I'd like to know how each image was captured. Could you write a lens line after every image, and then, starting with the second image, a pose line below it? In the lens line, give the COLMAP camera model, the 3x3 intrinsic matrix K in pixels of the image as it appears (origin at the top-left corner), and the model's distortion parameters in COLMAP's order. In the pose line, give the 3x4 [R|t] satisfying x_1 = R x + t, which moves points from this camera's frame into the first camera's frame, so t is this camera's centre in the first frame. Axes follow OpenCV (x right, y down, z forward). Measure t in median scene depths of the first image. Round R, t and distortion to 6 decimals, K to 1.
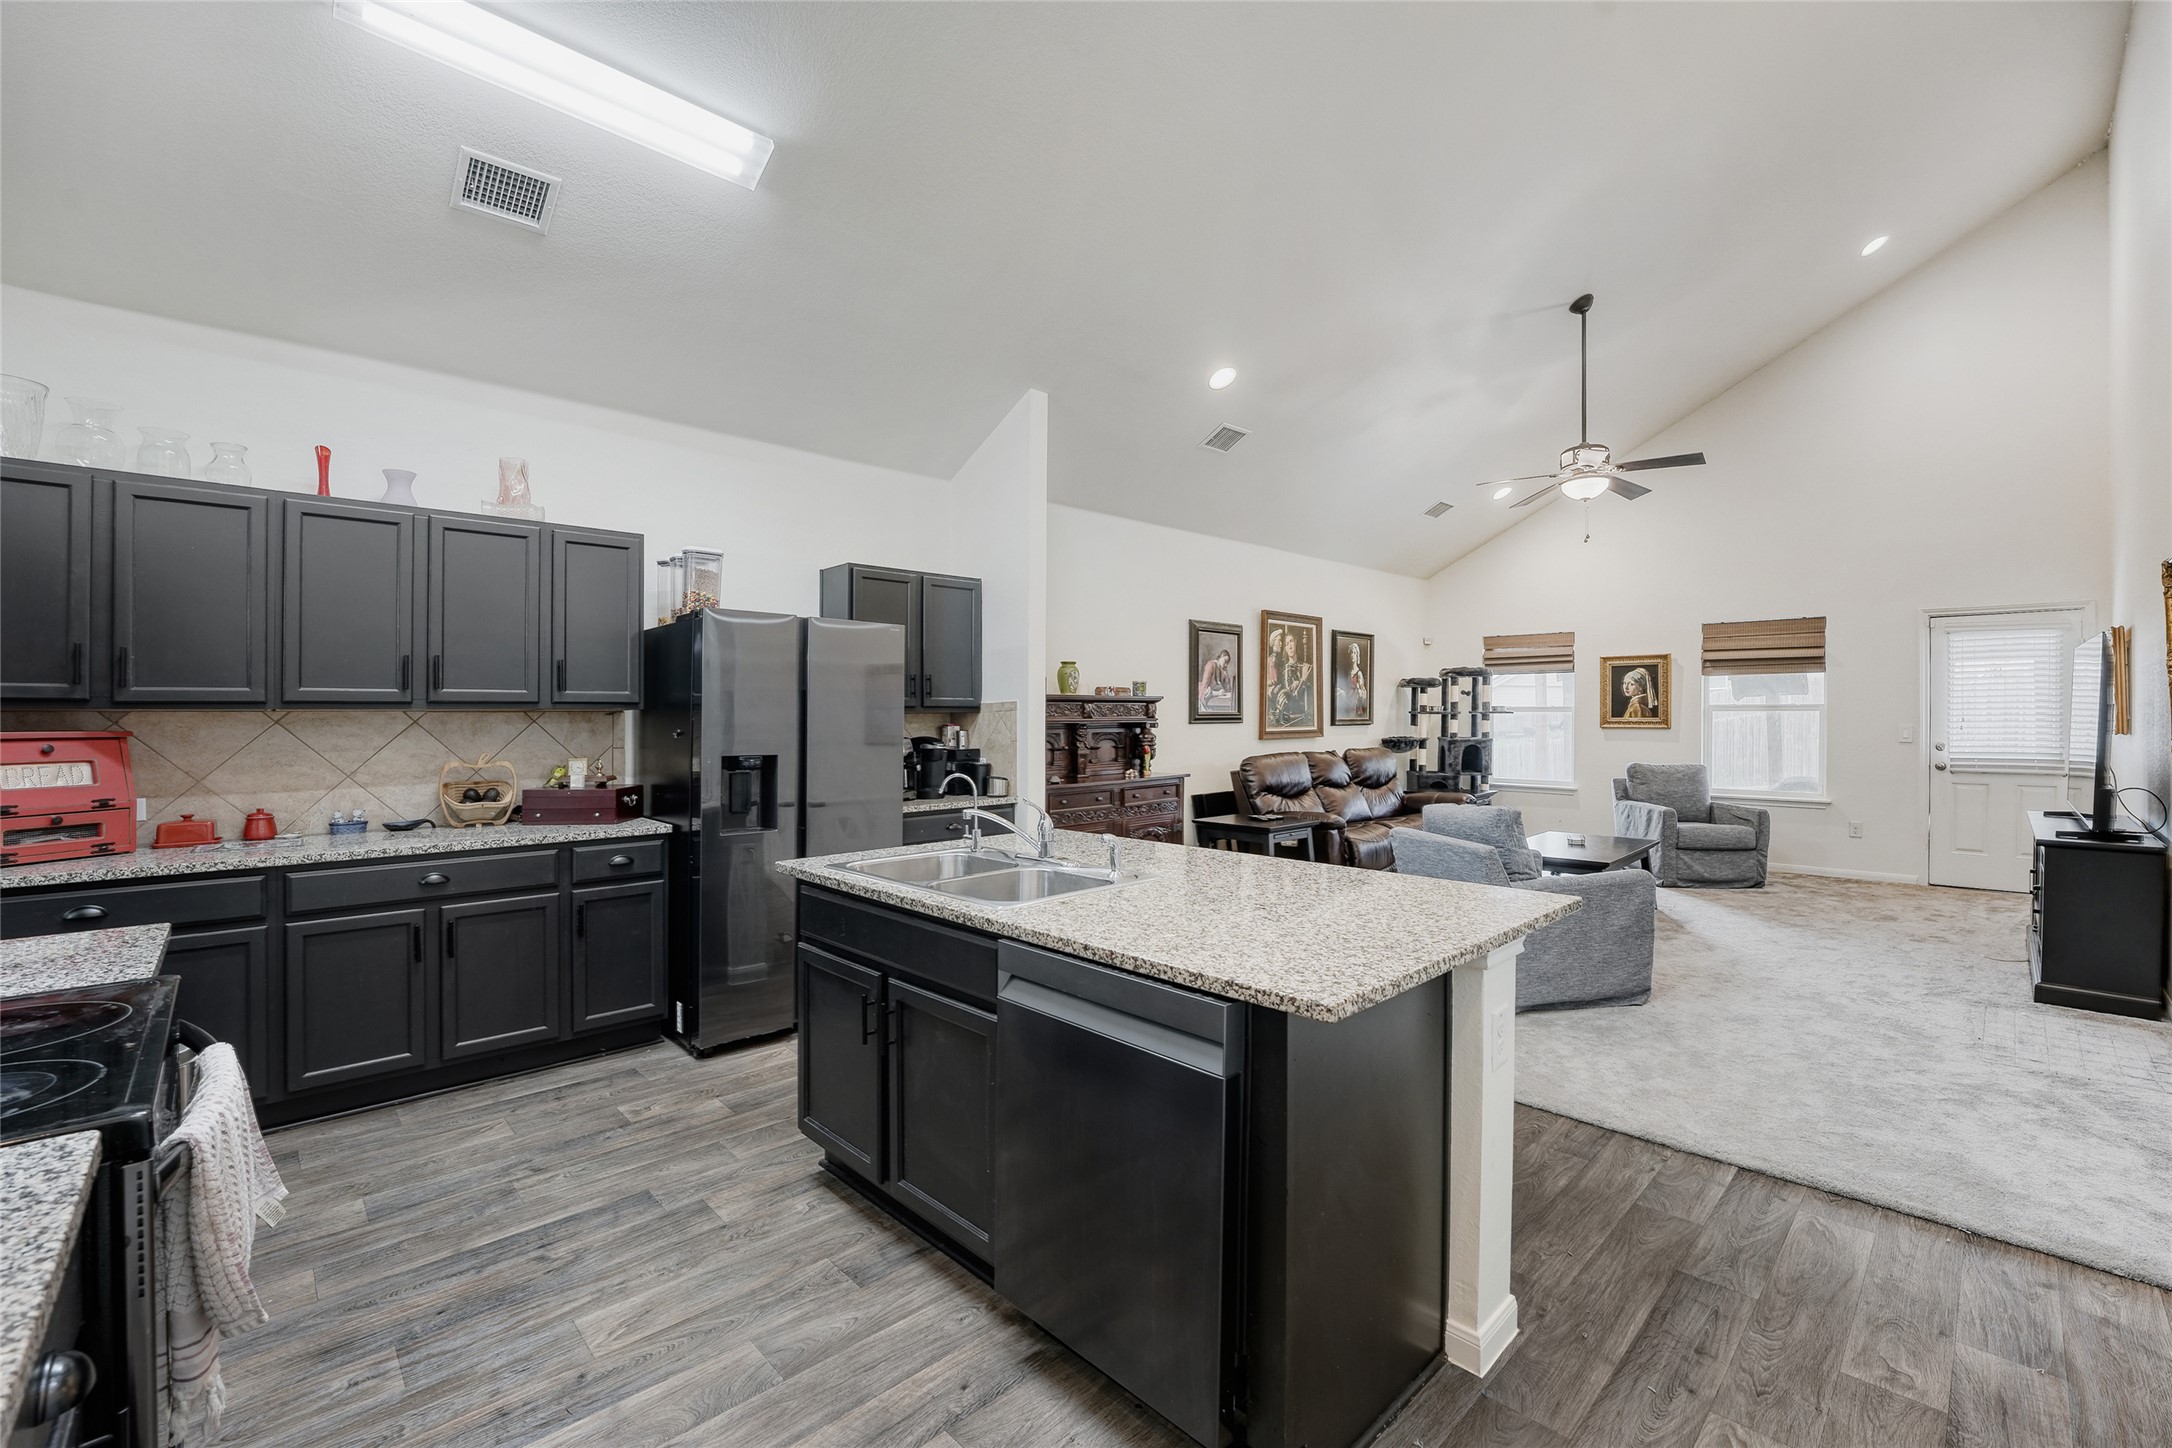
lens RADIAL K [[885.2, 0, 1086.0], [0, 885.2, 724.0], [0, 0, 1]] dist [-0.001593, -0.000345]
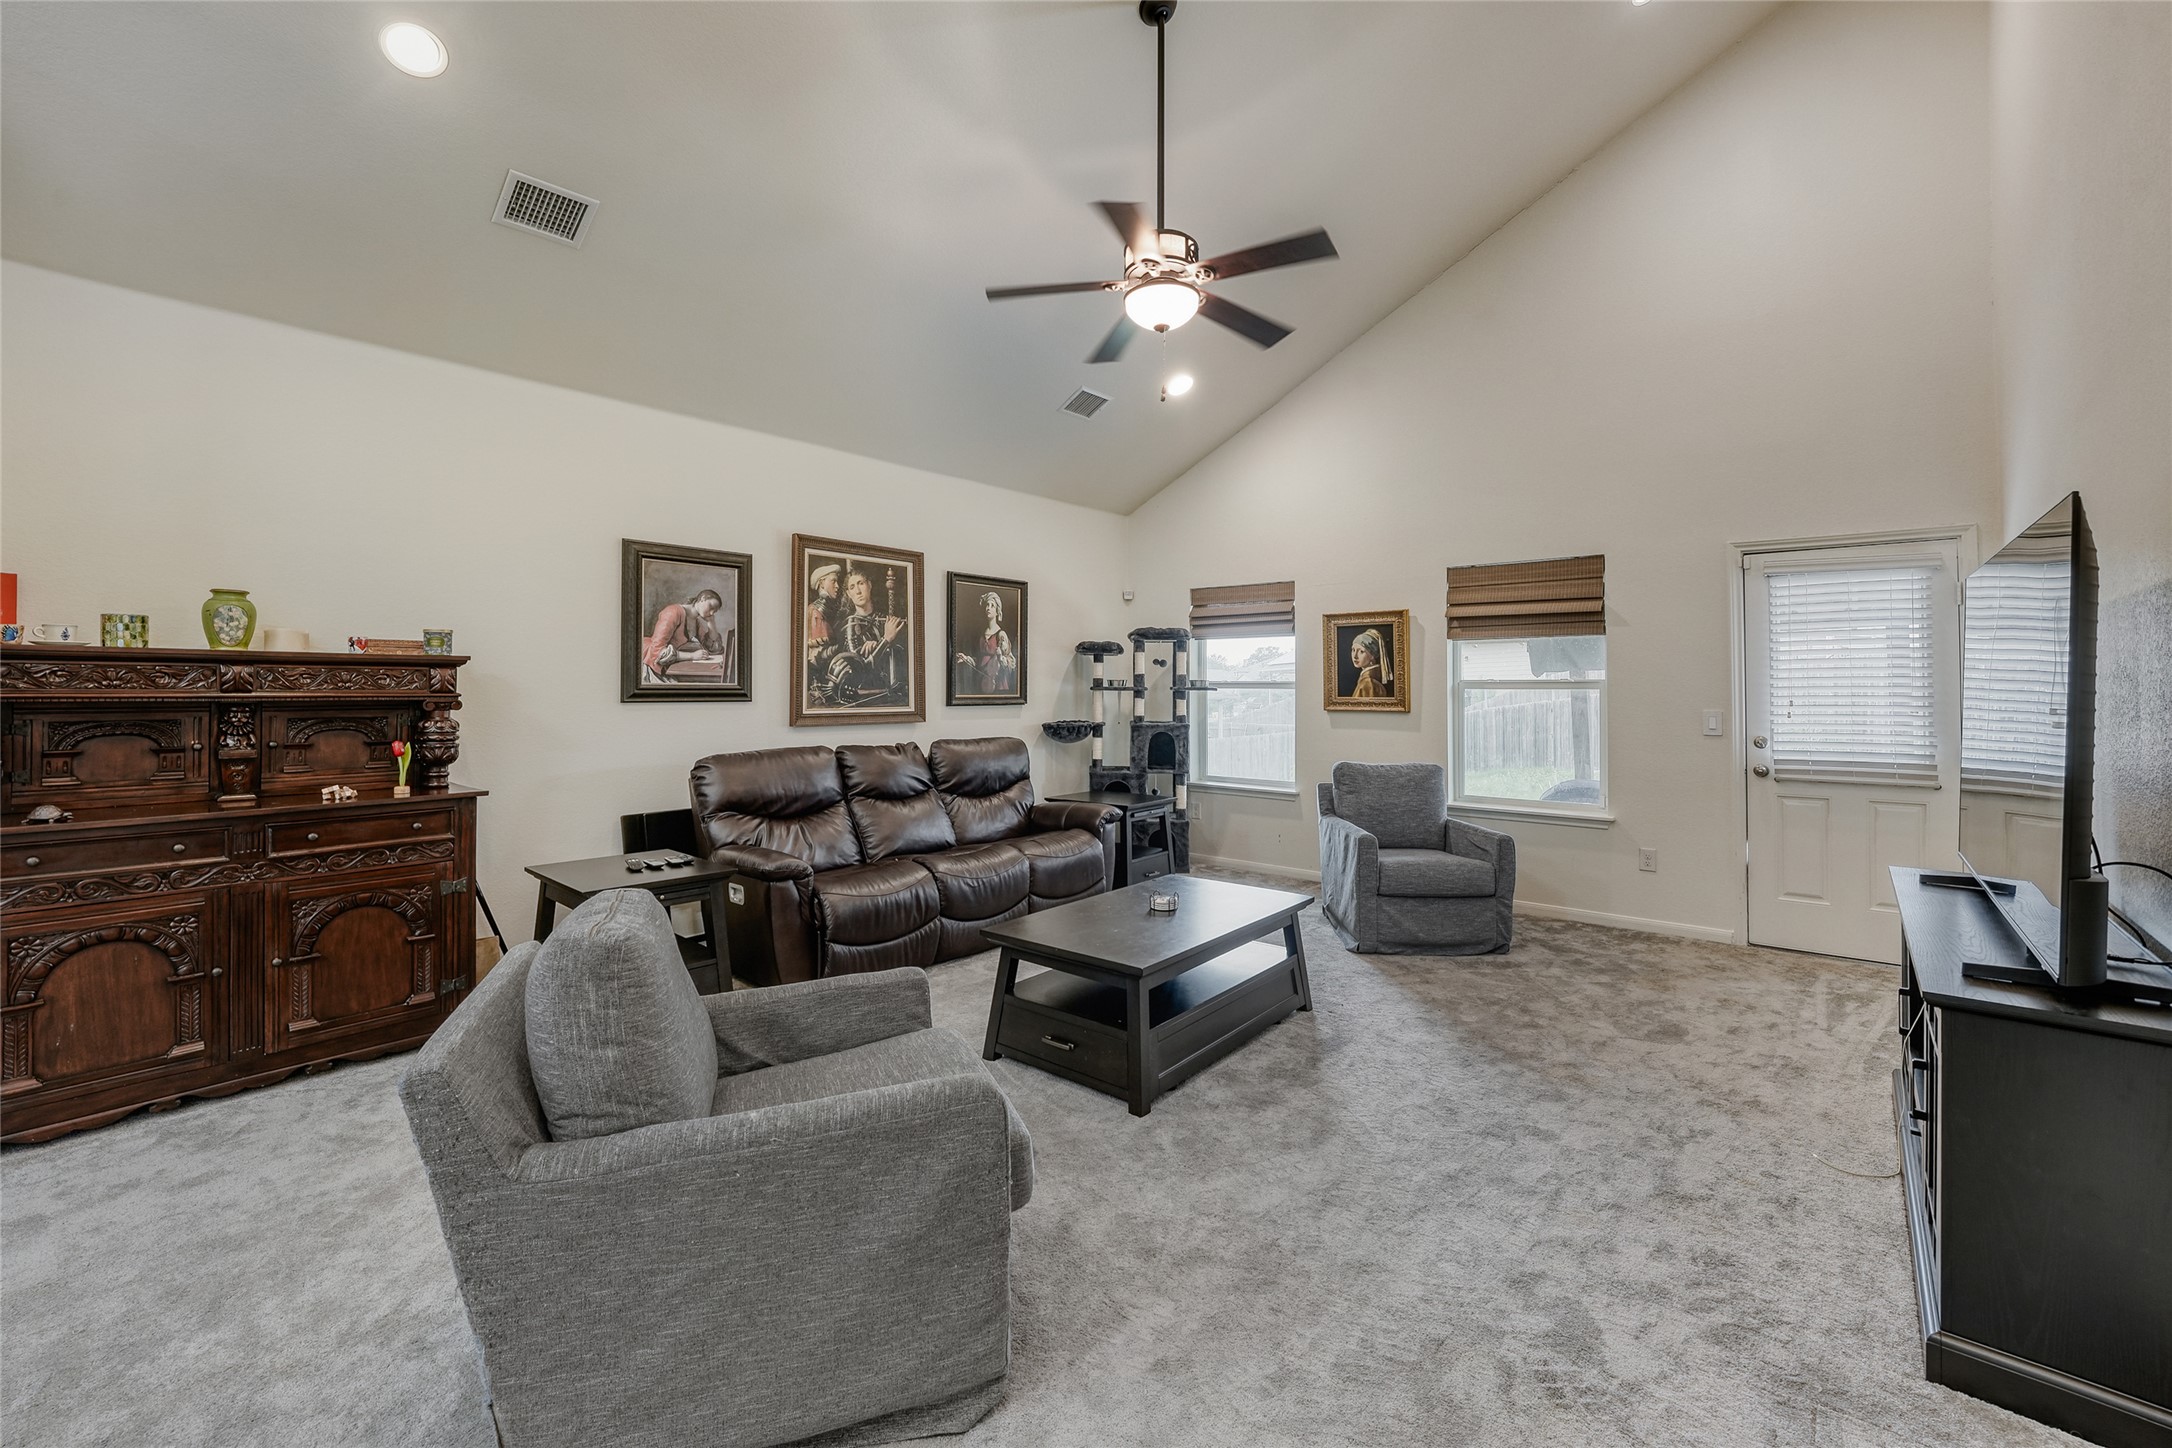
lens RADIAL K [[898.5, 0, 998.6], [0, 898.5, 675.3], [0, 0, 1]] dist [-0.000375, 0.000042]
pose [[0.999002, 0.006999, 0.044103, 0.317071], [-0.005765, 0.999590, -0.028052, -0.002650], [-0.044281, 0.027770, 0.998633, 0.302441]]
